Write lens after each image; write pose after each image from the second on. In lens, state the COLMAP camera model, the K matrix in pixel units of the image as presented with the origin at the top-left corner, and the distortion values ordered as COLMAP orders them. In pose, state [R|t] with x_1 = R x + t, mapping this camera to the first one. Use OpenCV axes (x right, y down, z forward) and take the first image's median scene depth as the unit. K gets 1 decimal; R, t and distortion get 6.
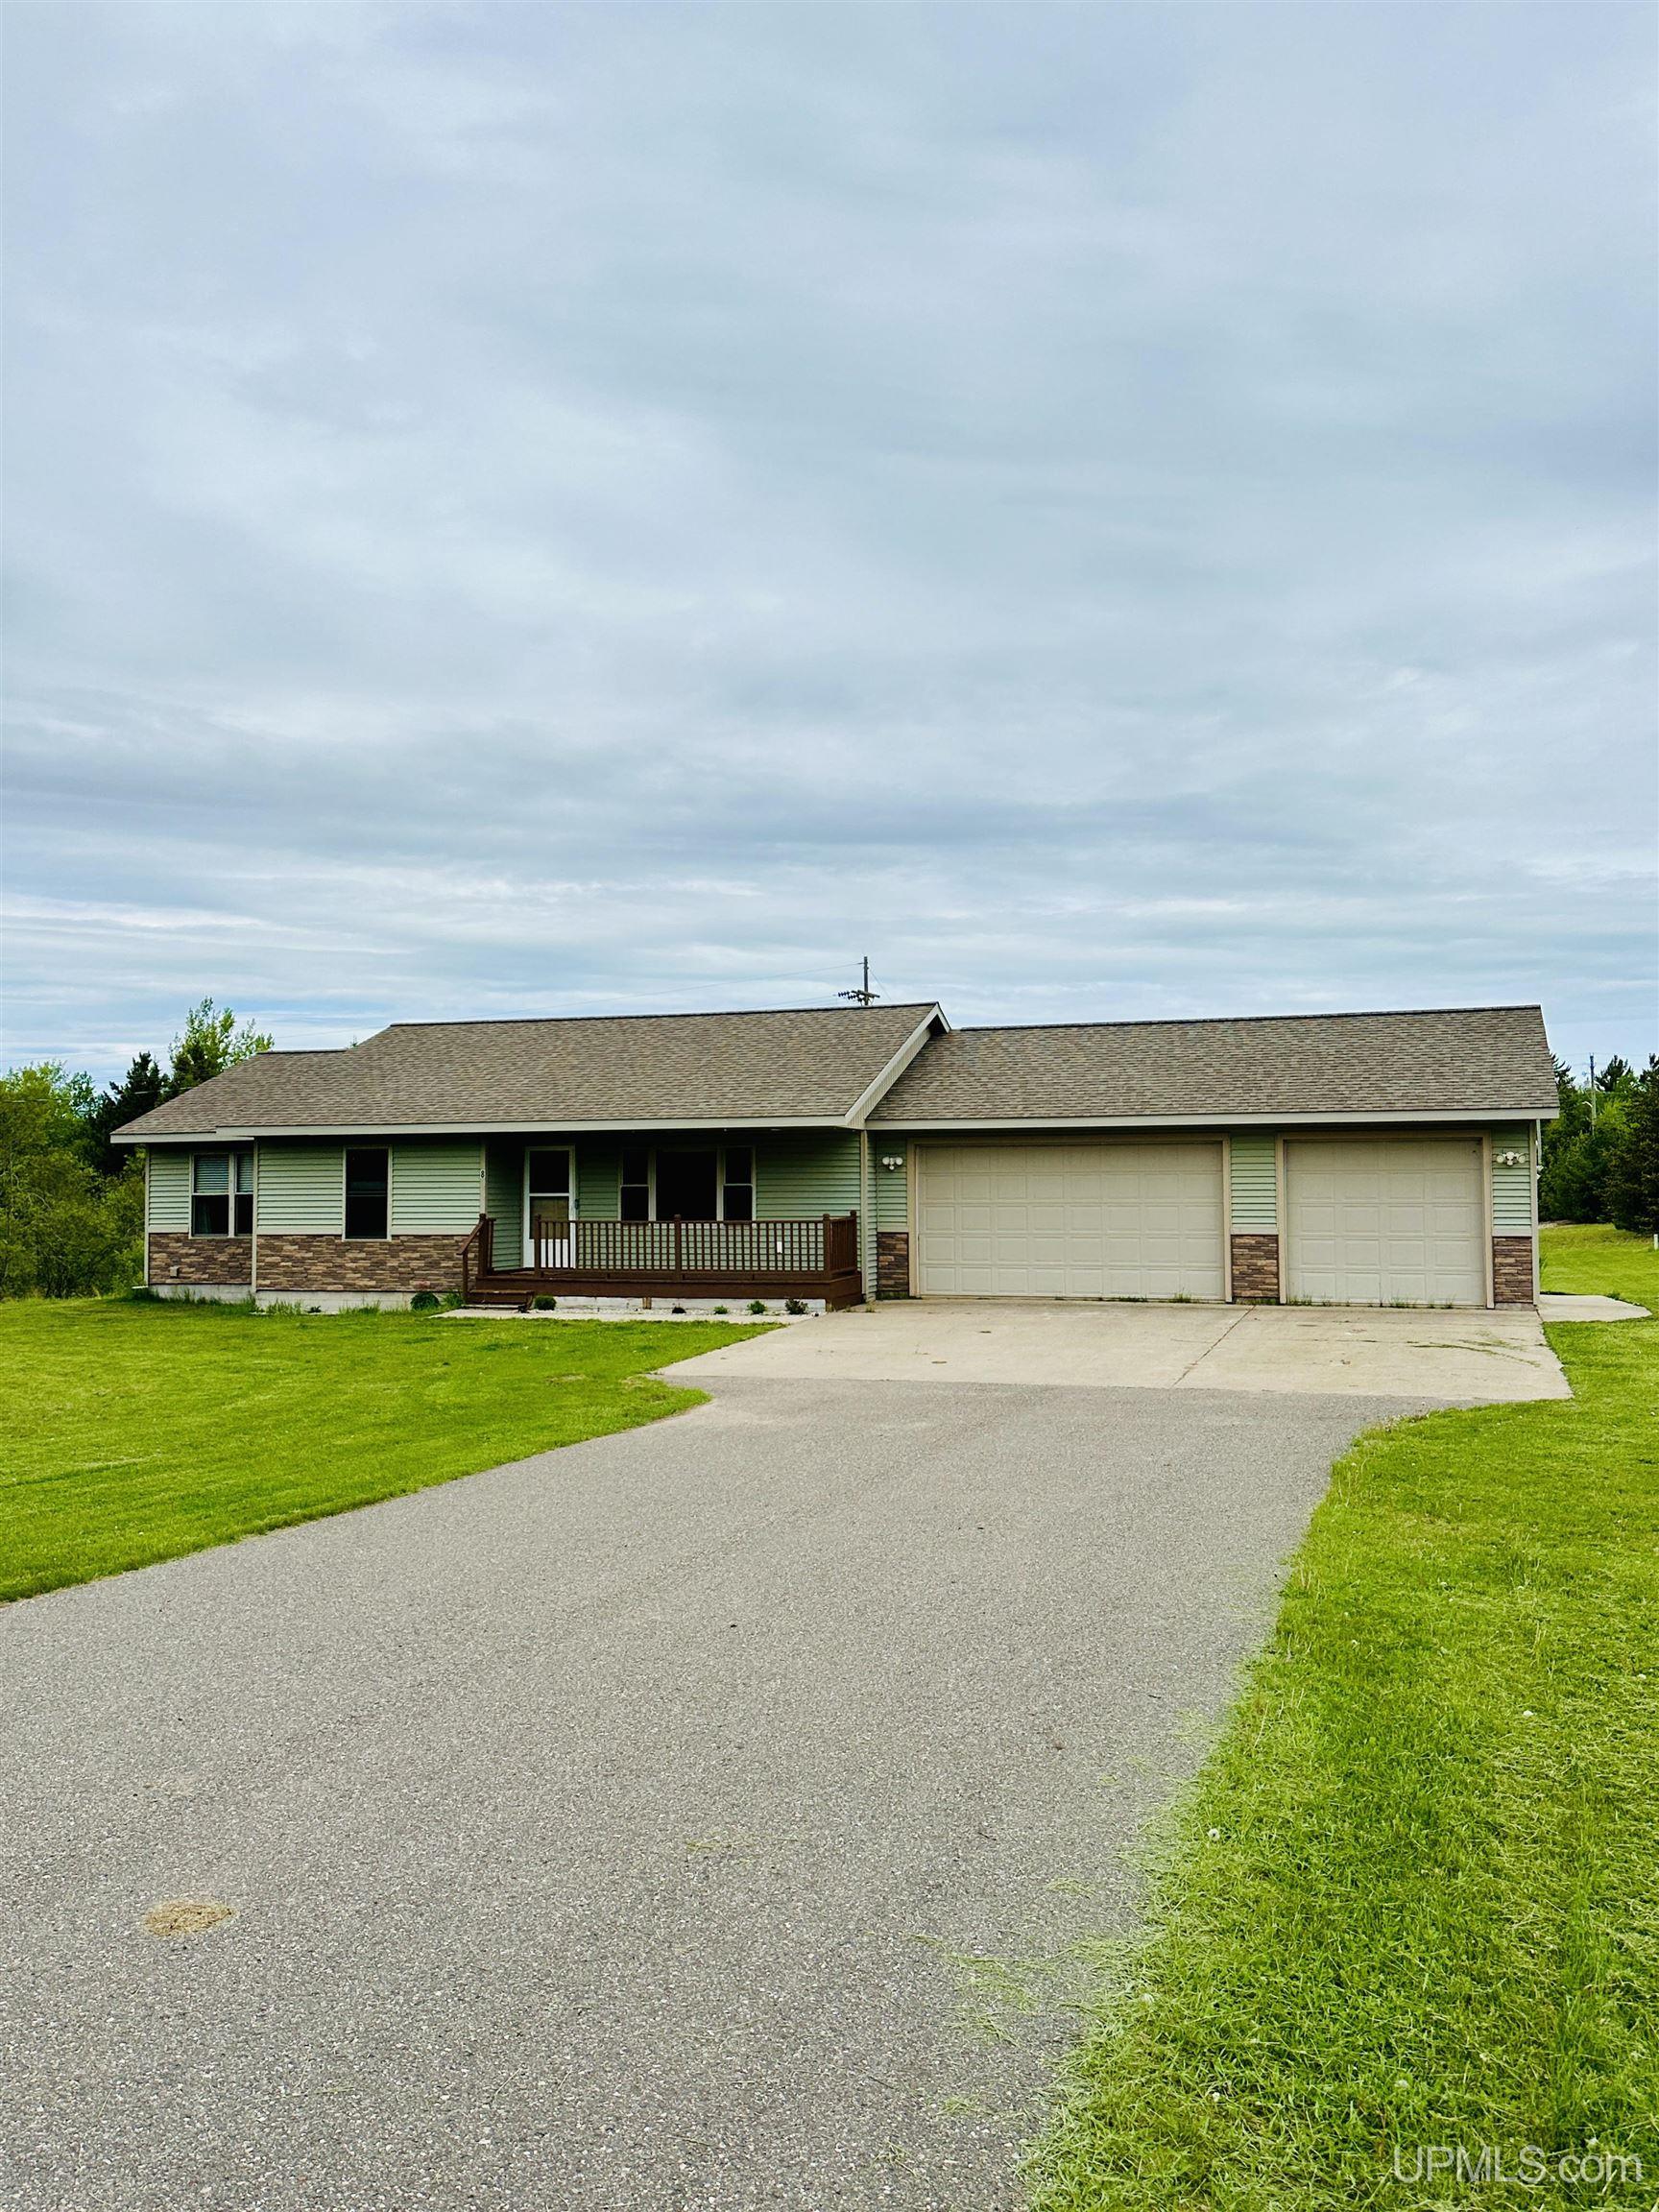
lens RADIAL K [[1838.6, 0, 837.6], [0, 1838.6, 1110.4], [0, 0, 1]] dist [0.091045, 0.000941]
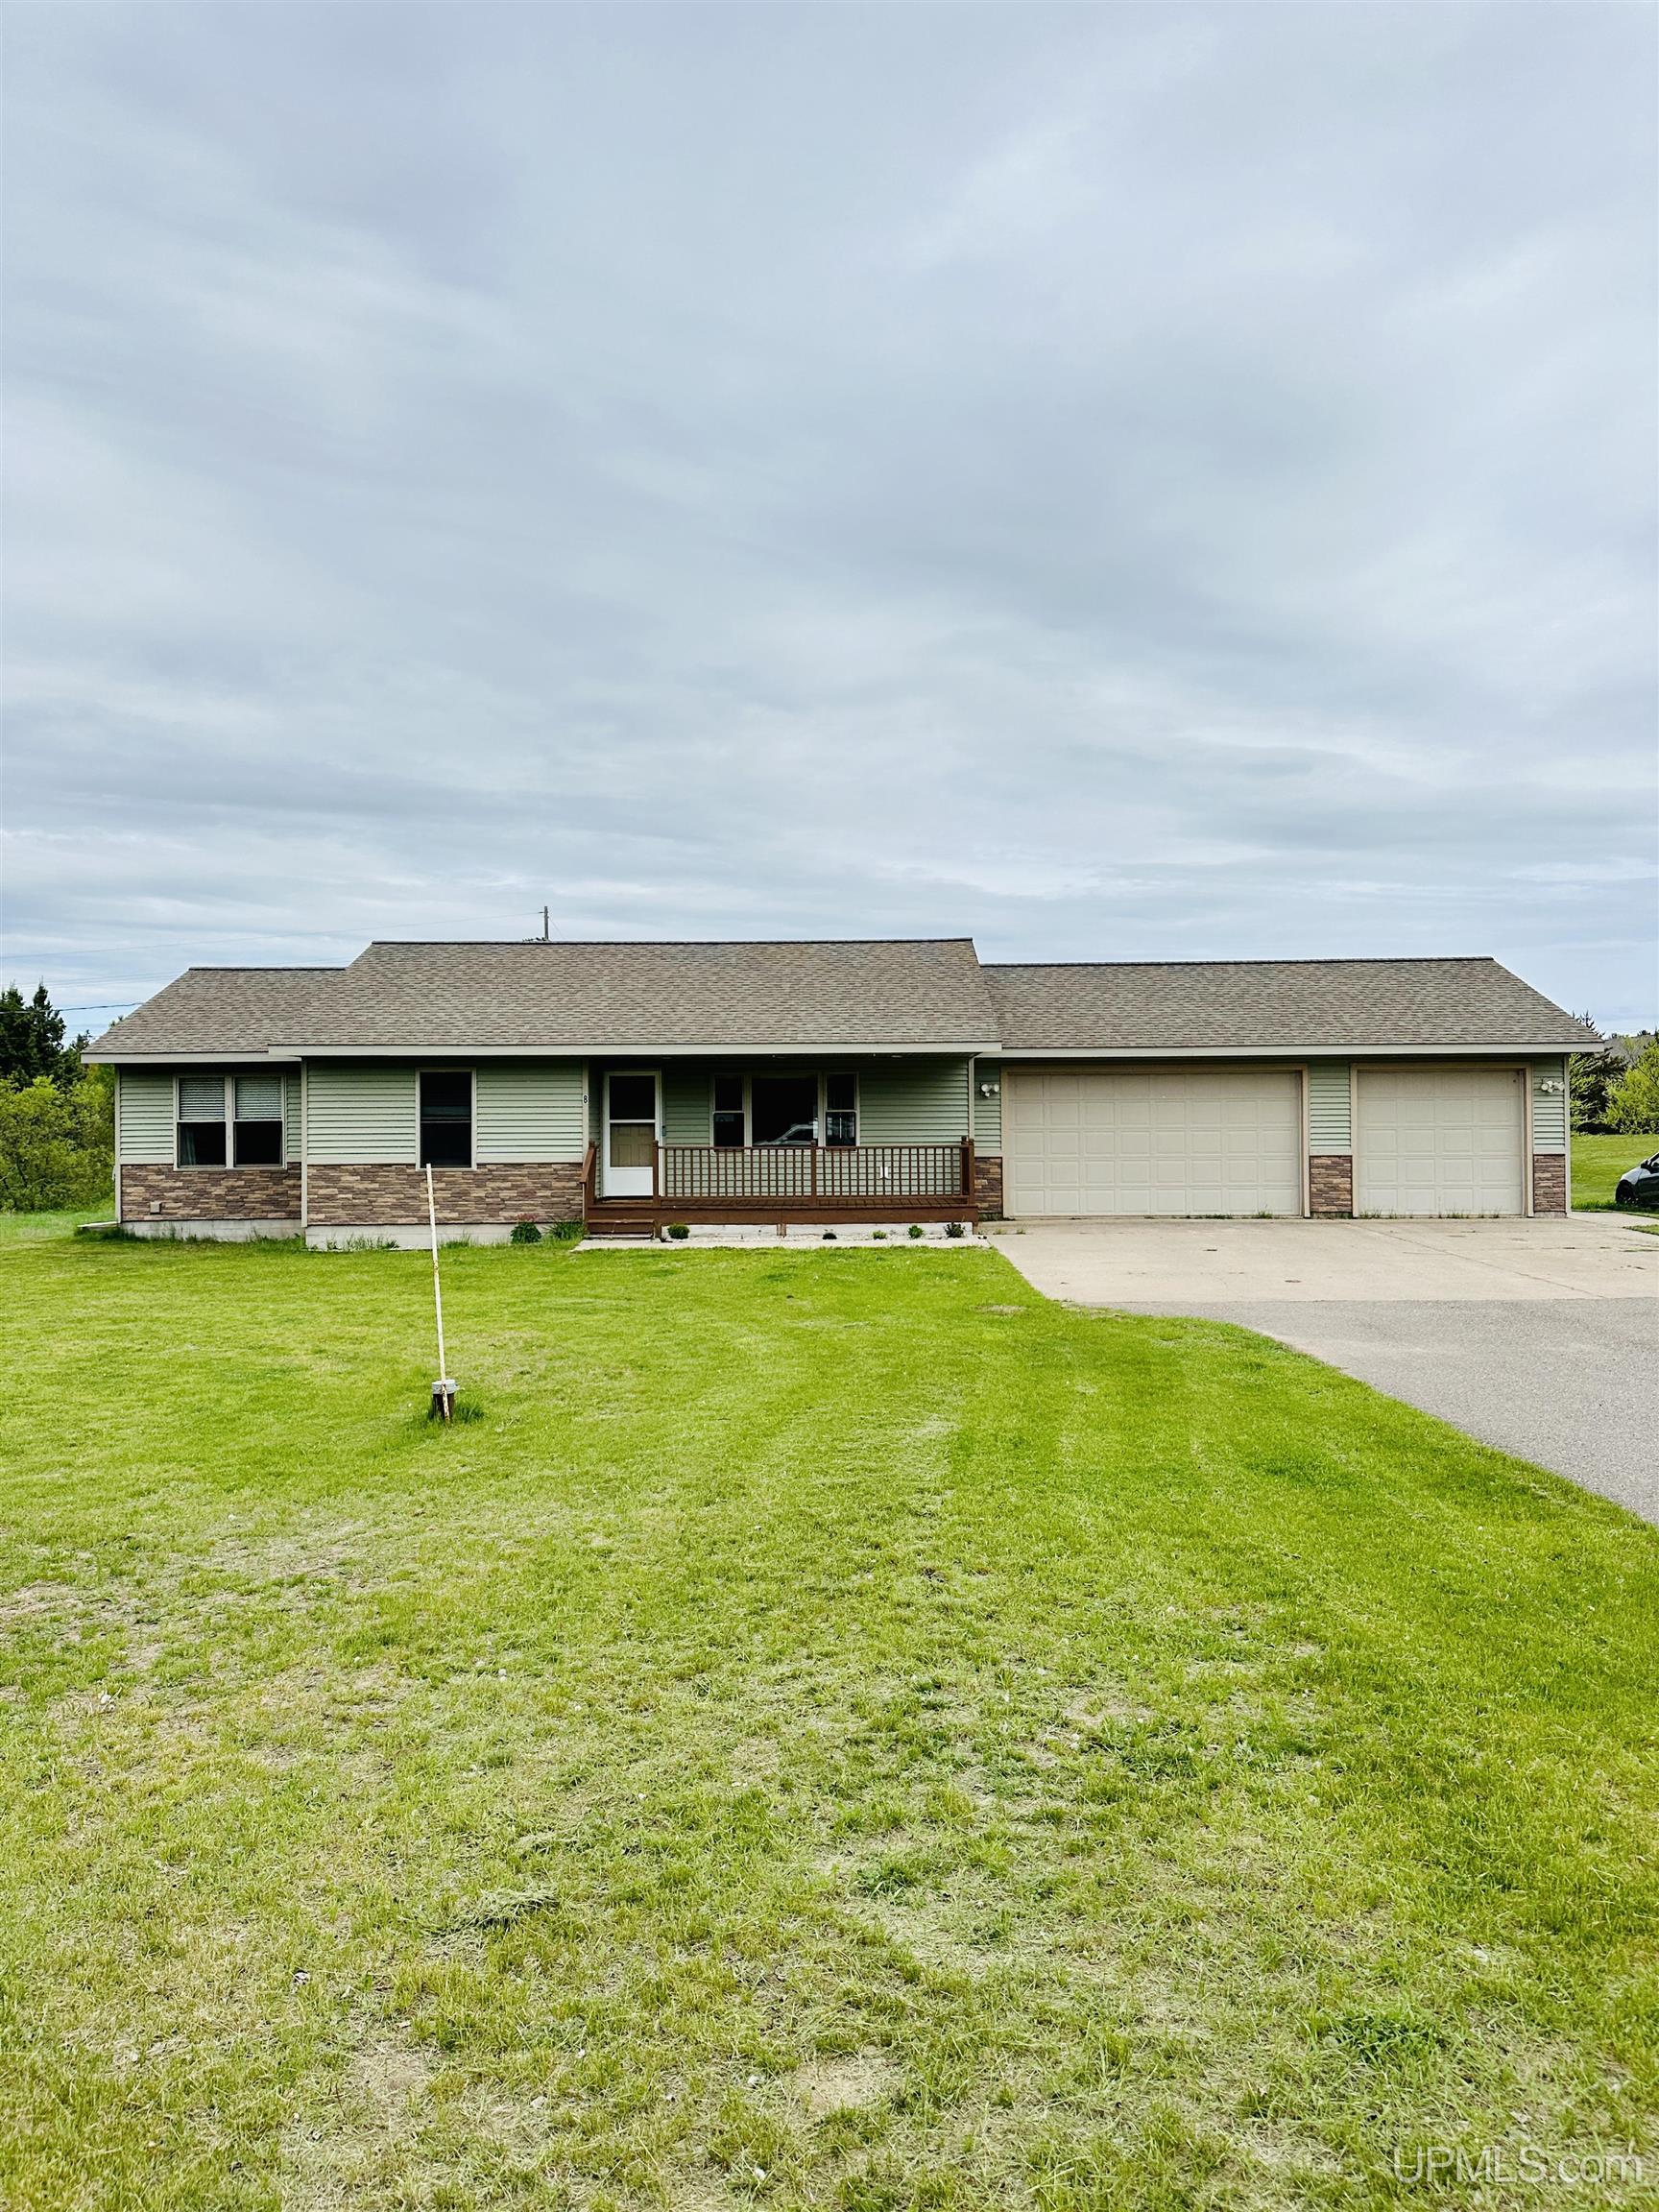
lens RADIAL K [[1560.0, 0, 819.2], [0, 1560.0, 1105.7], [0, 0, 1]] dist [0.077946, -0.001006]
pose [[0.944044, 0.002649, 0.329808, -0.342817], [-0.012740, 0.999514, 0.028441, 0.013664], [-0.329573, -0.031051, 0.943619, 0.199687]]
